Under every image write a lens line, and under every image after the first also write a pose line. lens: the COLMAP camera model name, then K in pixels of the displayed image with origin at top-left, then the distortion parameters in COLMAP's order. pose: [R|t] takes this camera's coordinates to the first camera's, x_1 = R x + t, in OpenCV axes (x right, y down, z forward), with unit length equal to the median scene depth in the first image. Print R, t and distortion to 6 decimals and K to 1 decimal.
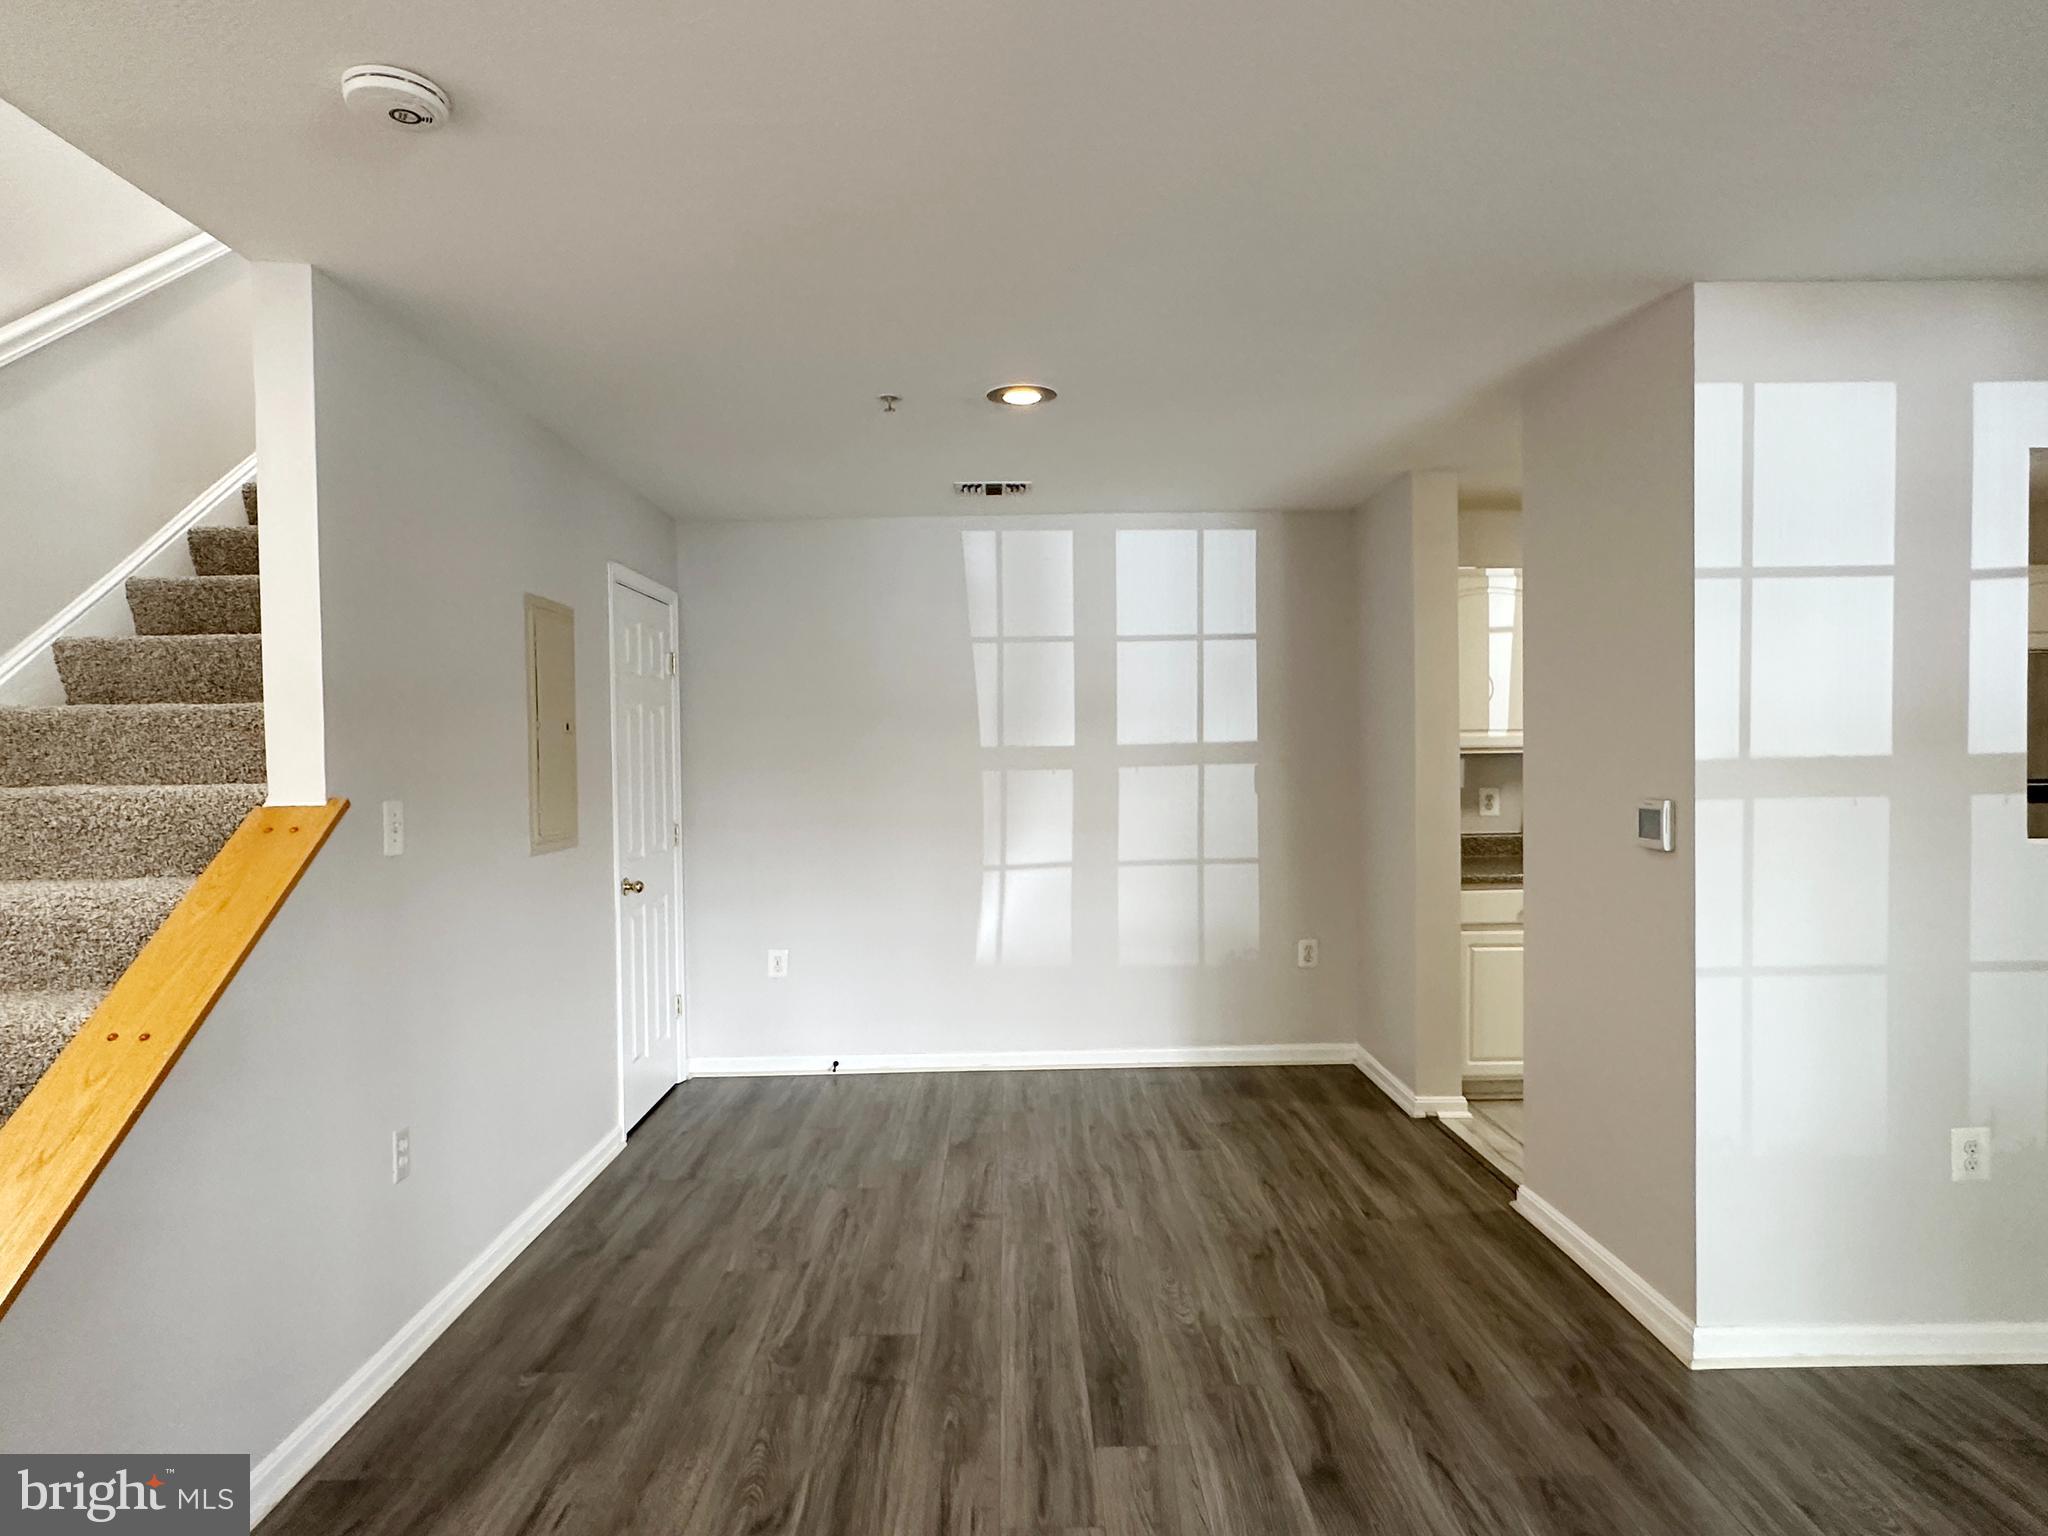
lens RADIAL K [[1154.3, 0, 1022.2], [0, 1154.3, 774.5], [0, 0, 1]] dist [-0.006456, 0.002667]
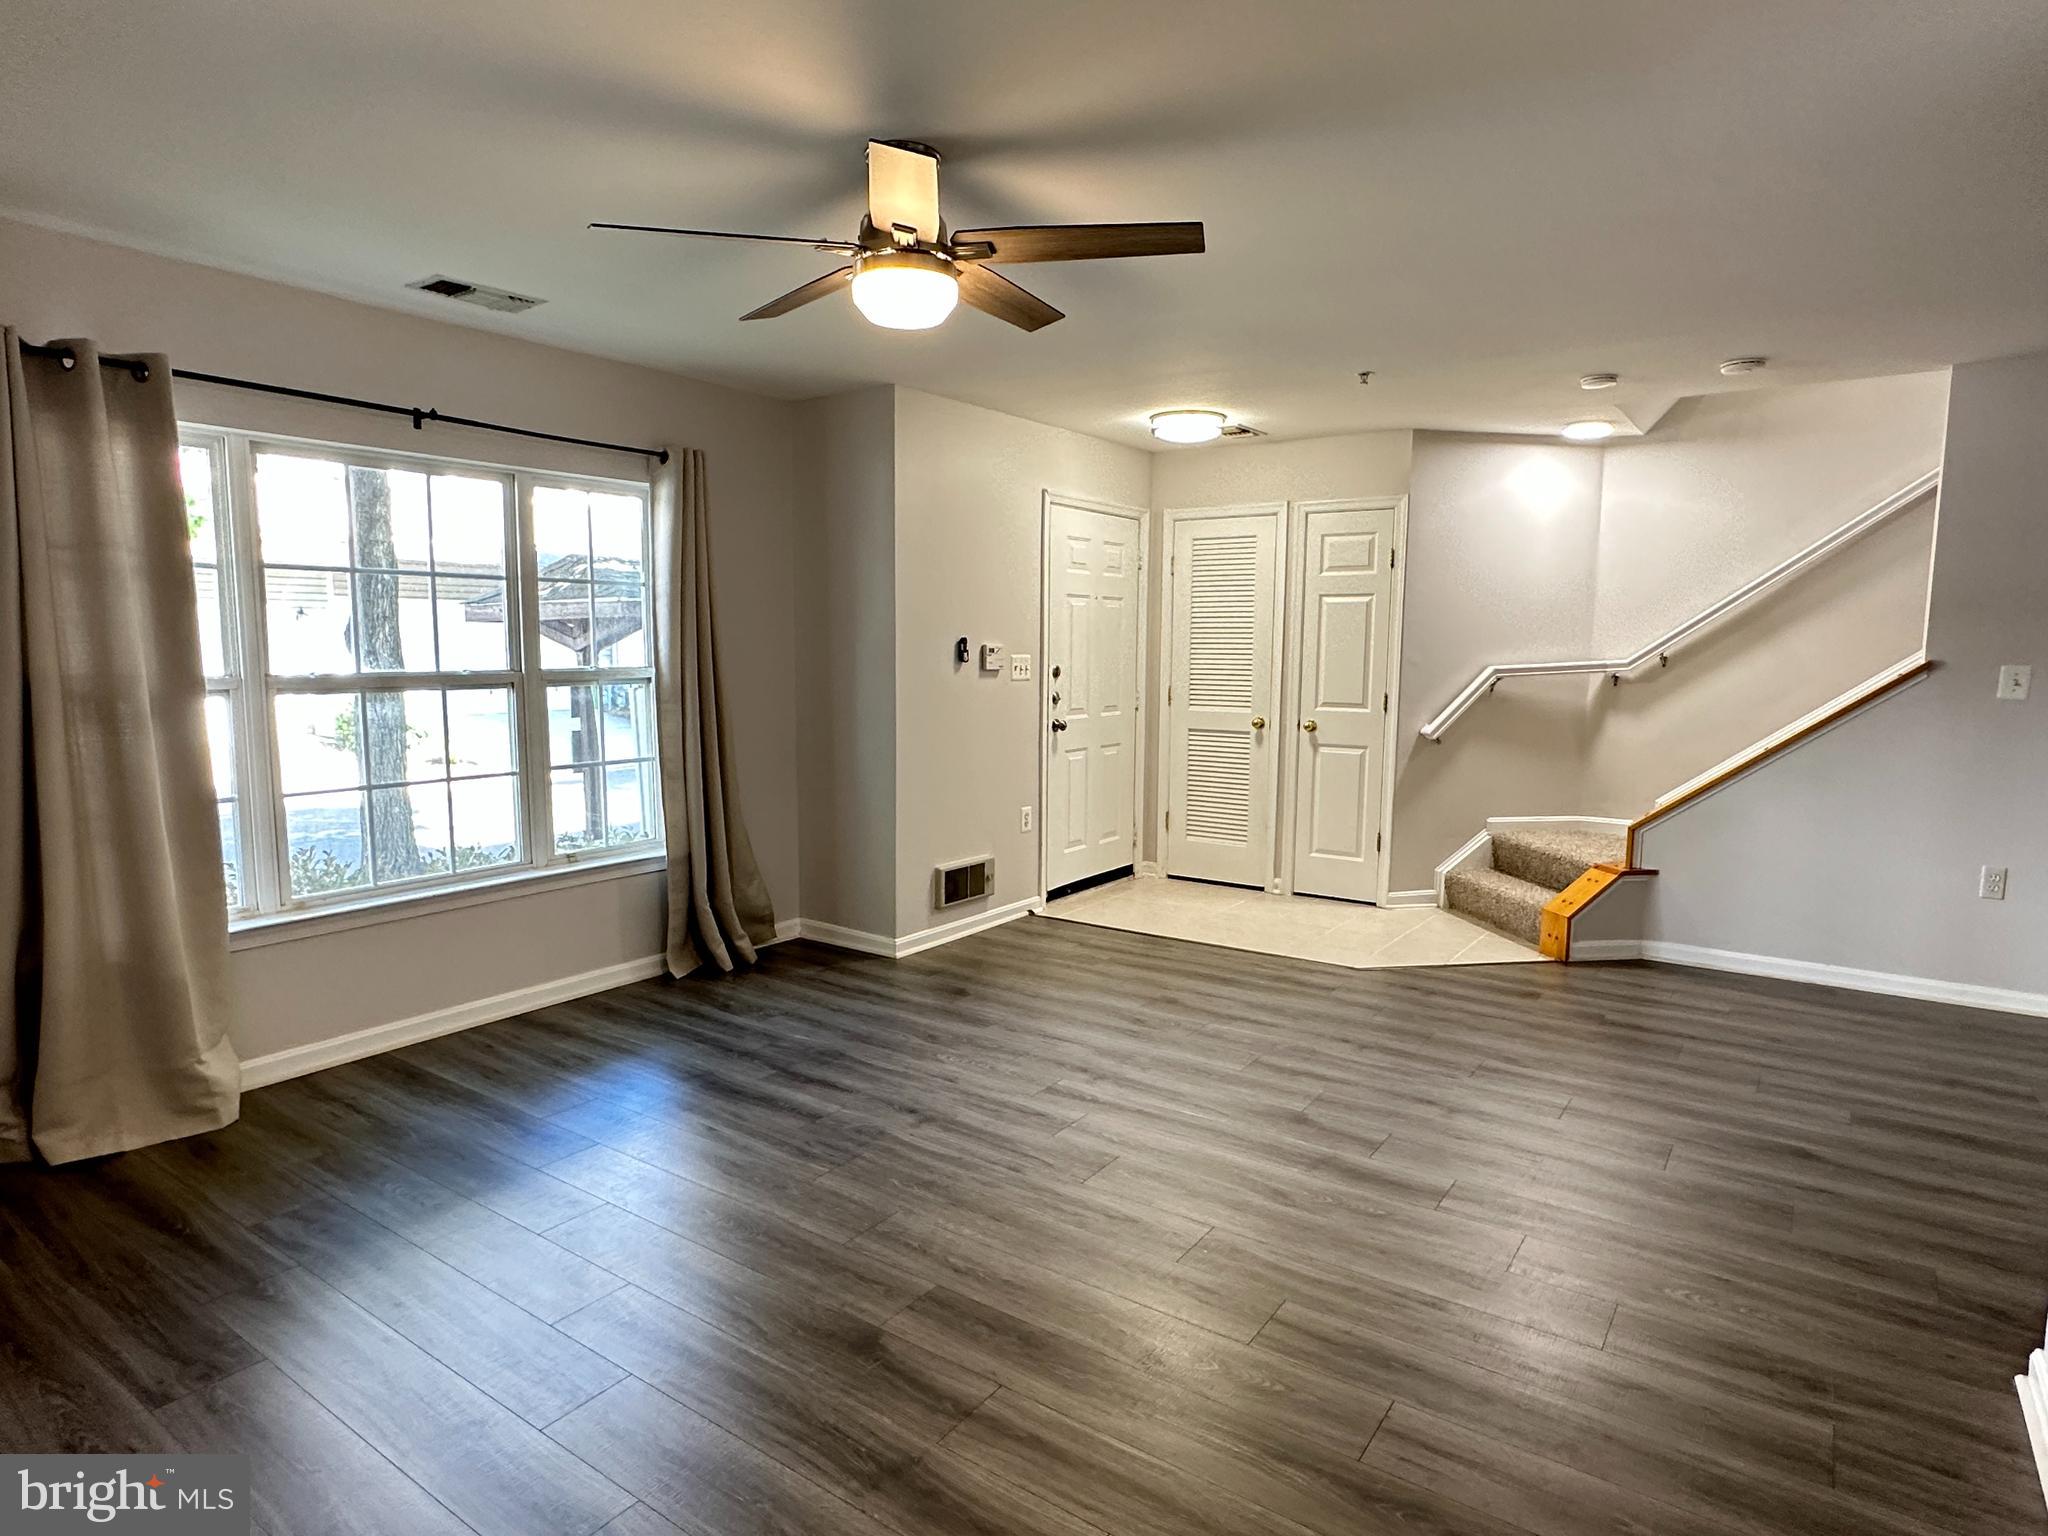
lens RADIAL K [[1155.7, 0, 1020.8], [0, 1155.7, 773.5], [0, 0, 1]] dist [-0.001704, -0.001691]
pose [[-0.590921, 0.097193, -0.800853, 1.310881], [-0.021140, 0.990510, 0.135809, -0.014570], [0.806453, 0.097182, -0.583258, 0.690563]]
